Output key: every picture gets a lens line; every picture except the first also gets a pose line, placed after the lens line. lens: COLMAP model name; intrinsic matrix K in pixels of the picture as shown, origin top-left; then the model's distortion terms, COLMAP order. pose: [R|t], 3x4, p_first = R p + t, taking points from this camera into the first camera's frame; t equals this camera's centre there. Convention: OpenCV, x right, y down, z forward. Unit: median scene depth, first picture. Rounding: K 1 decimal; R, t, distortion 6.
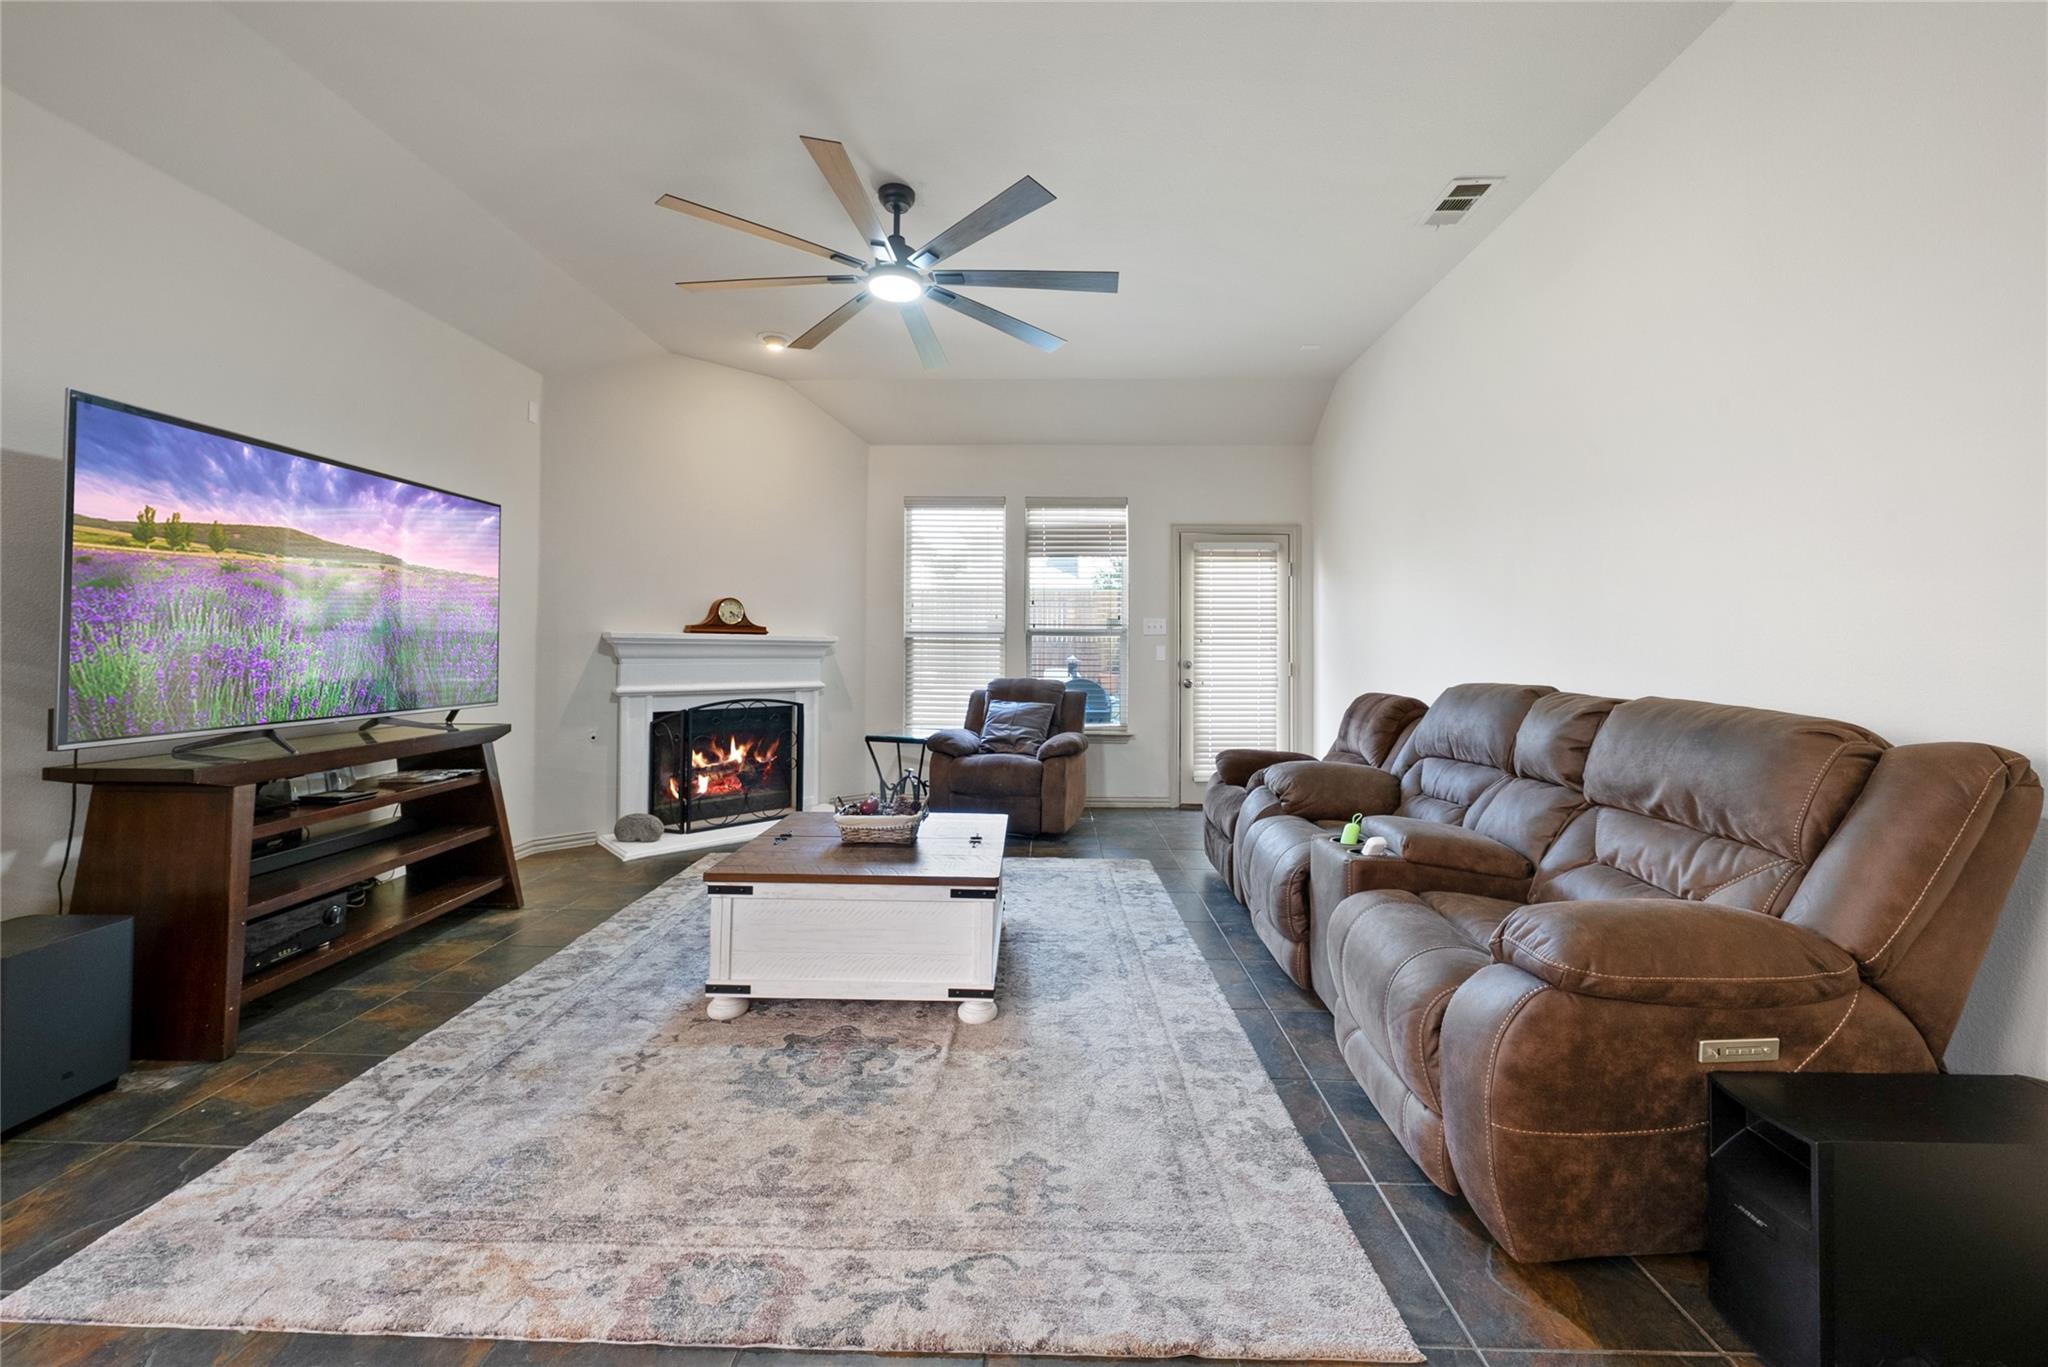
lens RADIAL K [[763.4, 0, 1029.3], [0, 763.4, 635.2], [0, 0, 1]] dist [-0.000619, -0.000027]
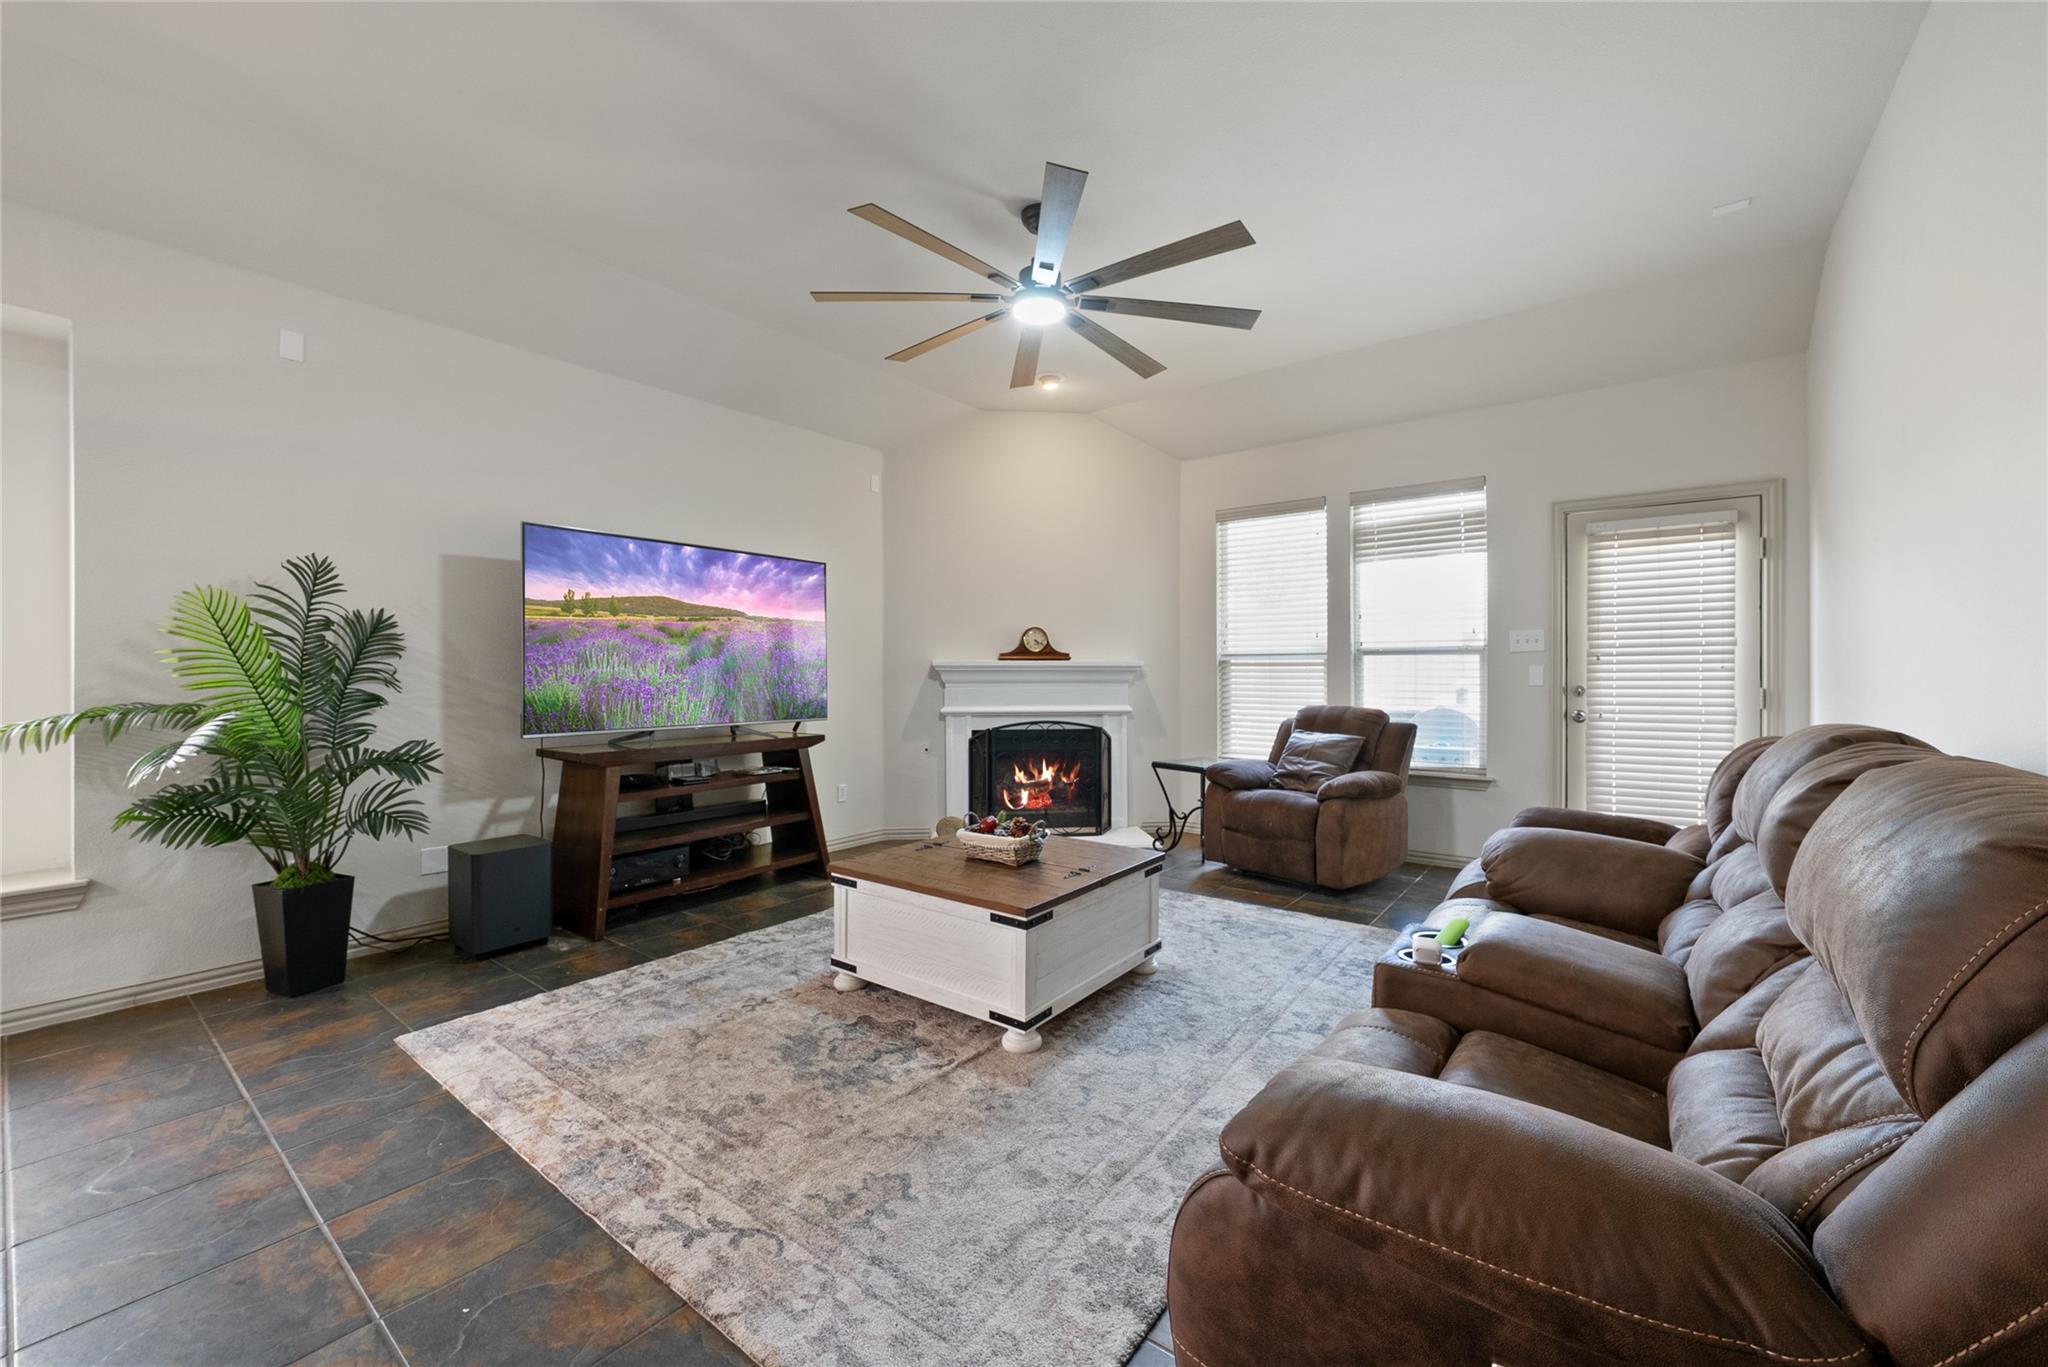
lens RADIAL K [[789.2, 0, 1061.1], [0, 789.2, 683.9], [0, 0, 1]] dist [-0.001375, 0.000261]
pose [[0.817400, -0.000310, -0.576070, 0.482215], [0.019488, 0.999442, 0.027113, 0.002969], [0.575741, -0.033389, 0.816950, 0.179084]]
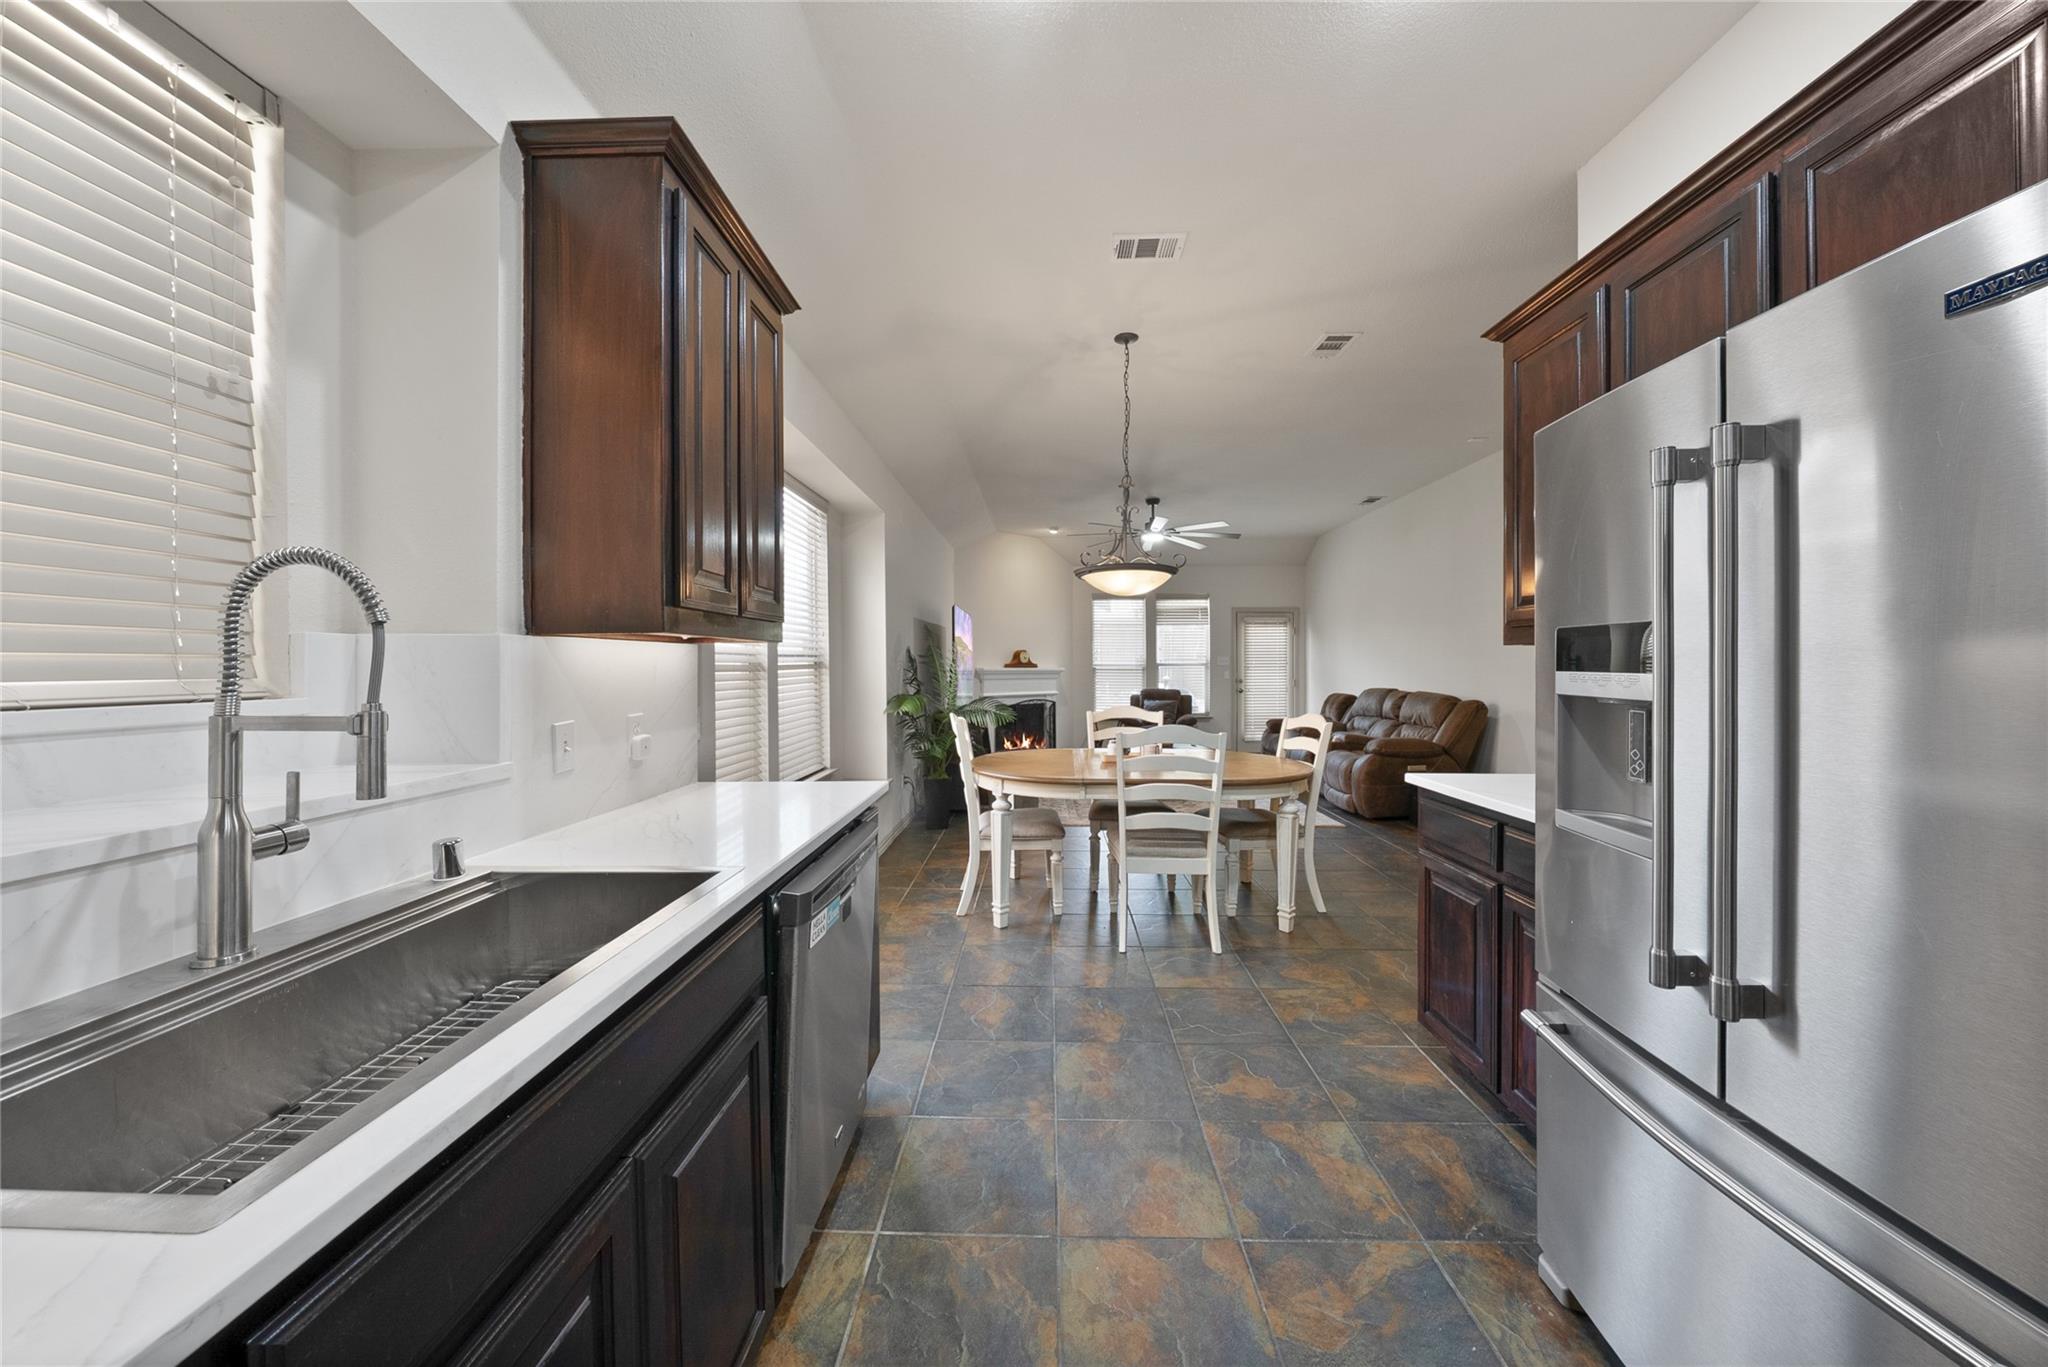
lens RADIAL K [[701.1, 0, 1030.3], [0, 701.1, 674.1], [0, 0, 1]] dist [-0.016735, 0.002830]
pose [[0.999996, -0.002511, 0.001594, -0.640161], [0.002473, 0.999724, 0.023357, -0.047344], [-0.001652, -0.023353, 0.999726, -1.484643]]
